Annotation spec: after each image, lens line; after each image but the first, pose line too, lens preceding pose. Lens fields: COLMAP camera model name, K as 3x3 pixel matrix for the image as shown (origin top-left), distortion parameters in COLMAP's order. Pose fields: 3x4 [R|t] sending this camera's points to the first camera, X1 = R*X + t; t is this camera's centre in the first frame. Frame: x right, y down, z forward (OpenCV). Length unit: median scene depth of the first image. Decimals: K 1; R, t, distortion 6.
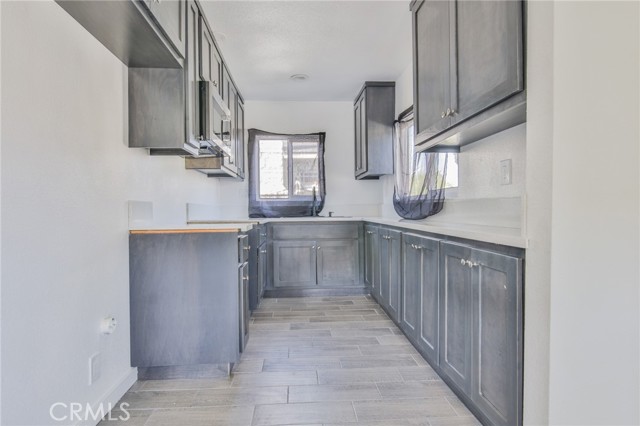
lens RADIAL K [[352.3, 0, 316.6], [0, 352.3, 210.4], [0, 0, 1]] dist [-0.003091, -0.000790]
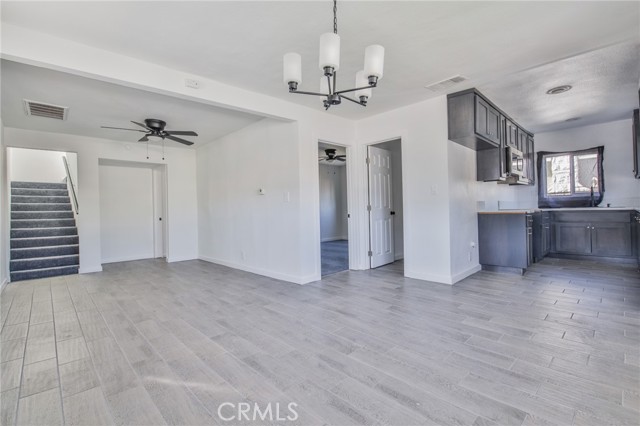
lens RADIAL K [[291.8, 0, 318.1], [0, 291.8, 208.7], [0, 0, 1]] dist [-0.005965, -0.007113]
pose [[0.643847, -0.005859, -0.765132, 0.193017], [0.016573, 0.999843, 0.006289, -0.002324], [0.764975, -0.016729, 0.643843, -0.687199]]
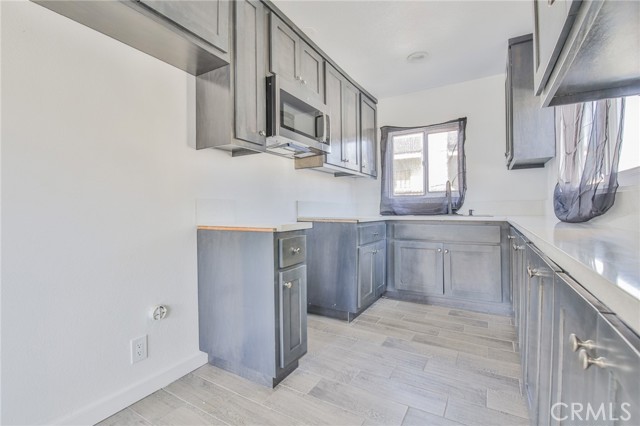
lens RADIAL K [[291.8, 0, 319.1], [0, 291.8, 210.1], [0, 0, 1]] dist [-0.005965, -0.007113]
pose [[0.826585, 0.005233, -0.562787, 0.149586], [-0.001324, 0.999972, 0.007353, 0.000234], [0.562810, -0.005332, 0.826569, 0.240080]]
